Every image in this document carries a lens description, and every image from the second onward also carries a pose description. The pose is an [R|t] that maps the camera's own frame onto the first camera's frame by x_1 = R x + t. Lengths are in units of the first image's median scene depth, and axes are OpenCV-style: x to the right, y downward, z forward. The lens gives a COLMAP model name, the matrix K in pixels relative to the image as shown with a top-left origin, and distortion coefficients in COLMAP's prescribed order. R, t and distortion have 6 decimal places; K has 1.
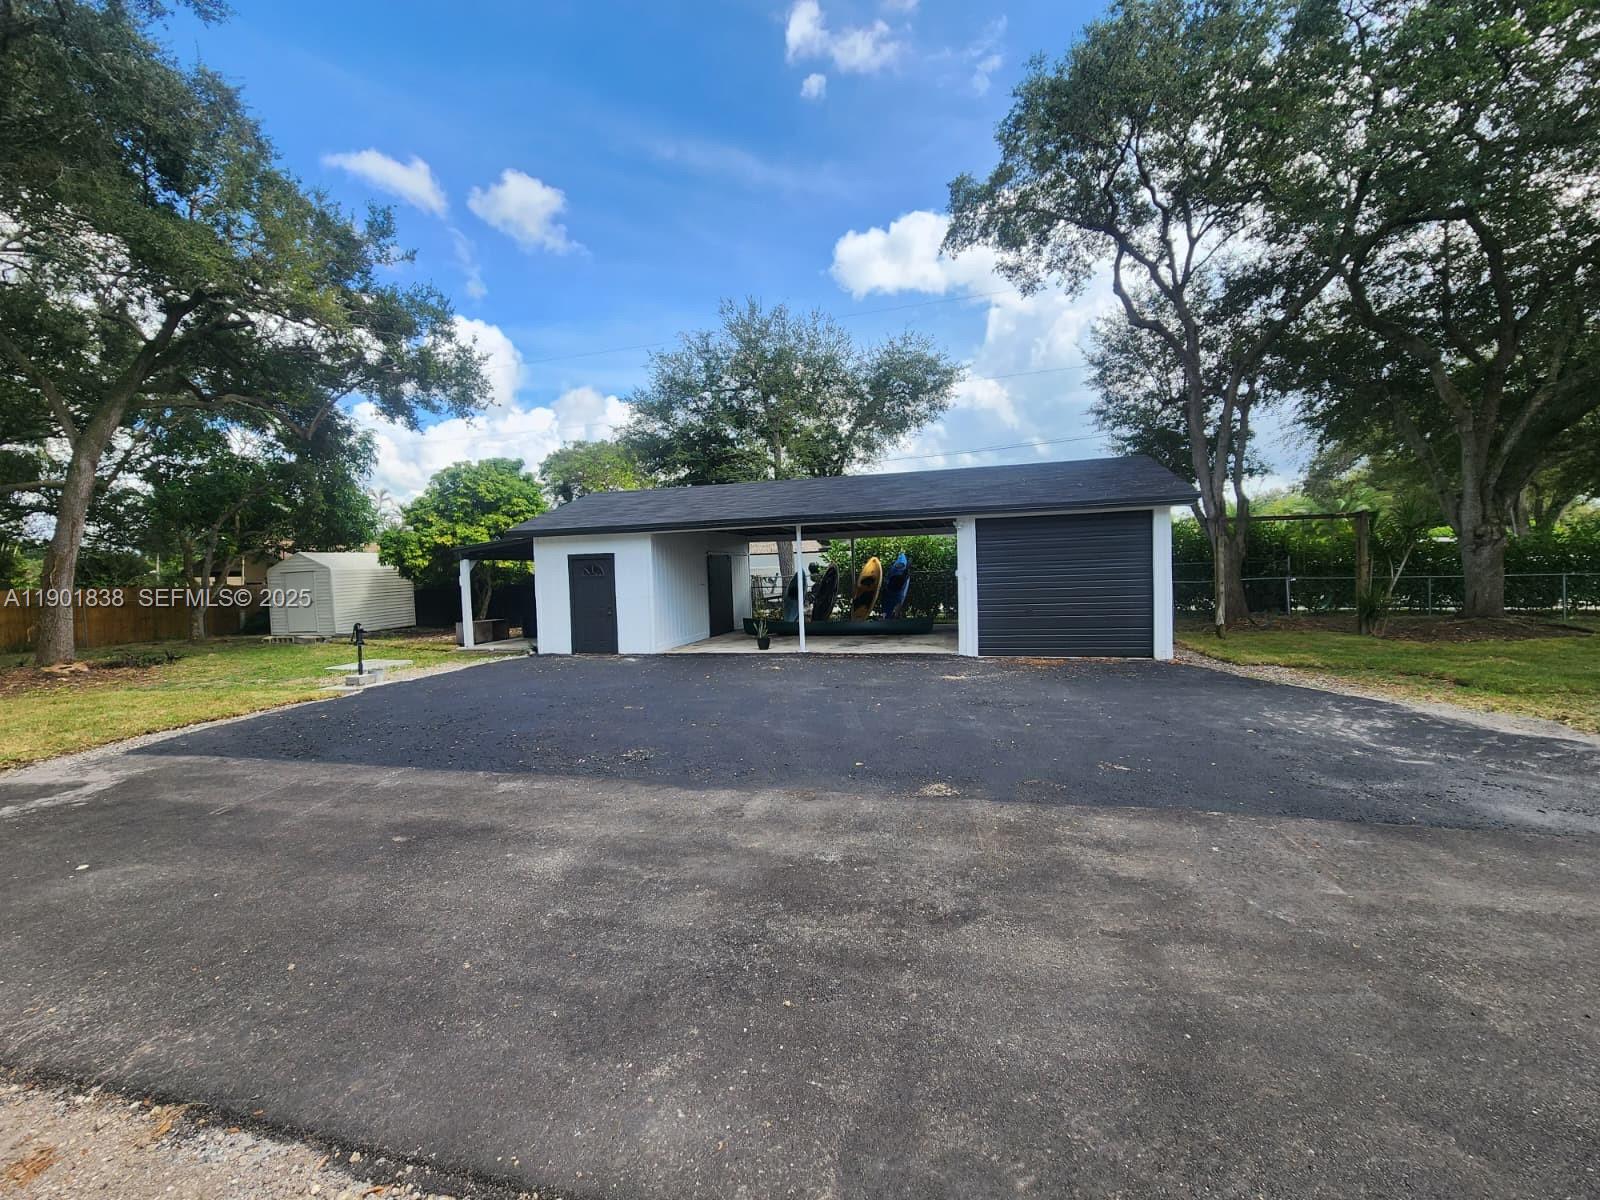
lens RADIAL K [[658.4, 0, 803.8], [0, 658.4, 603.7], [0, 0, 1]] dist [0.002257, 0.000473]
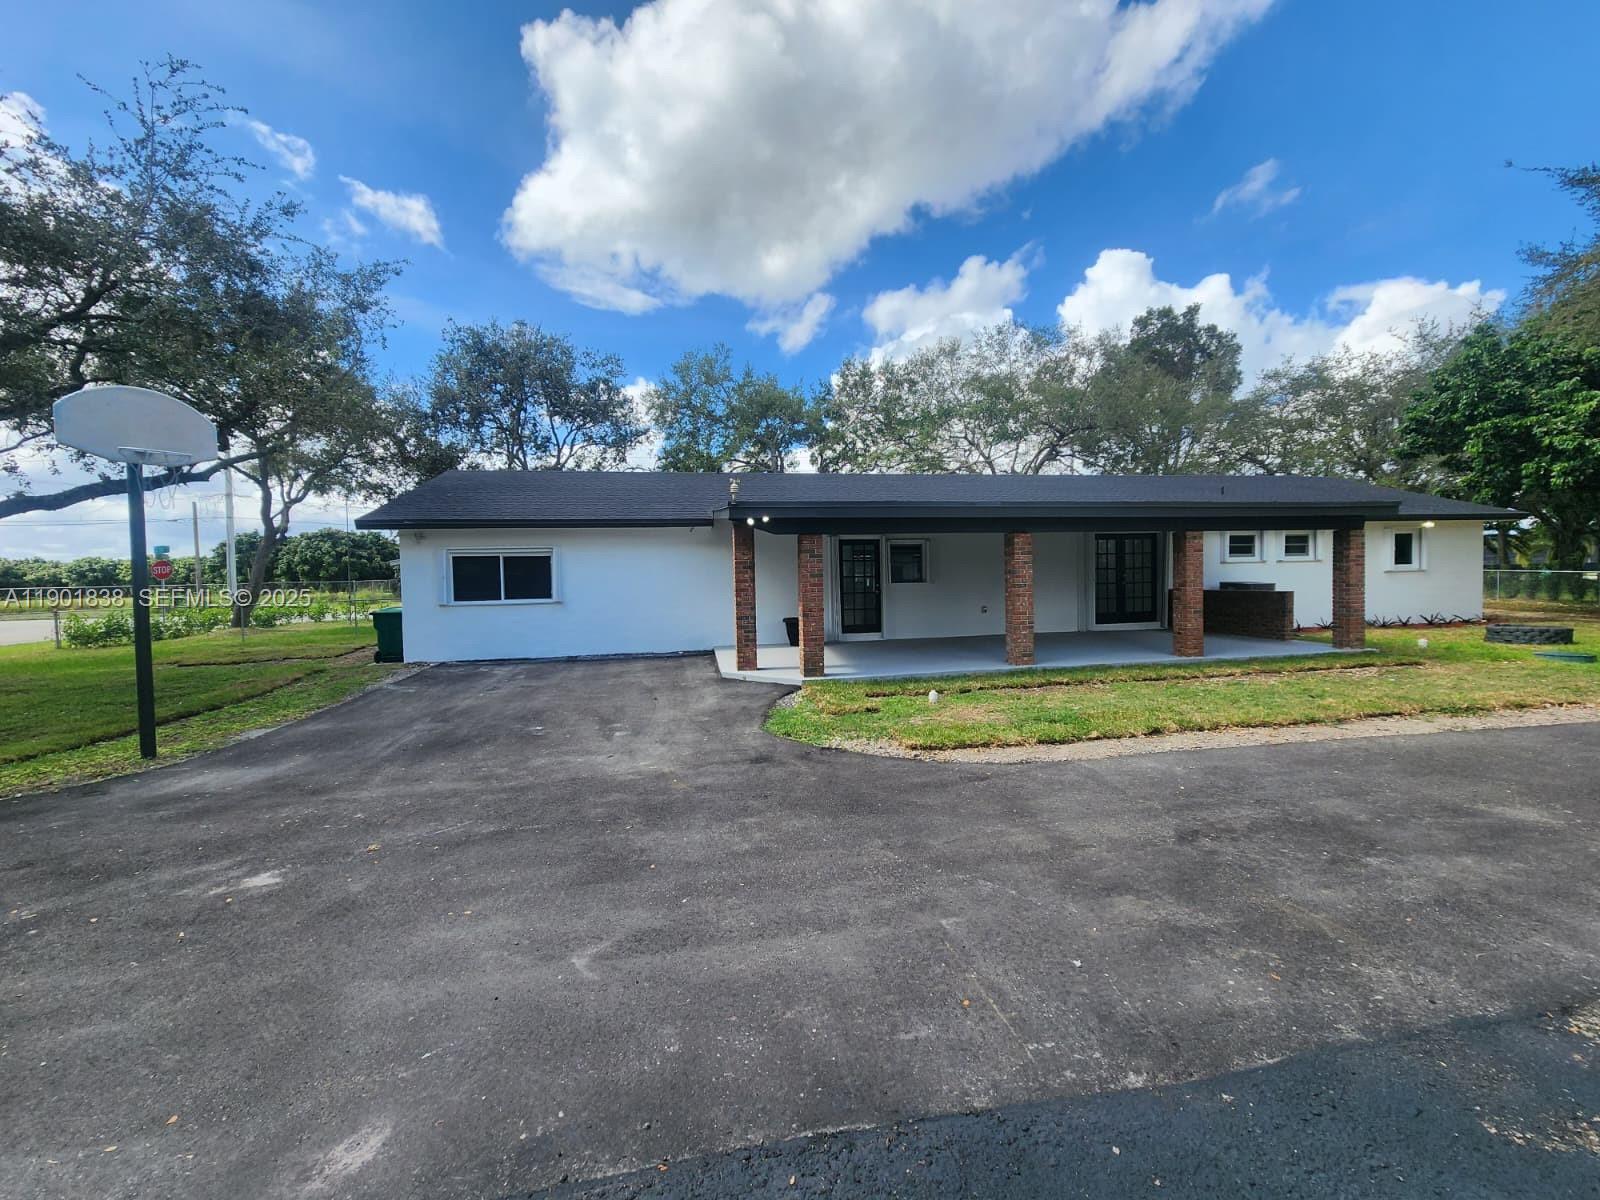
lens RADIAL K [[658.4, 0, 799.3], [0, 658.4, 588.9], [0, 0, 1]] dist [0.002257, 0.000473]
pose [[-0.908486, 0.058863, -0.413749, 1.085904], [0.028126, 0.996398, 0.079997, -0.101875], [0.416967, 0.061039, -0.906870, 1.384711]]
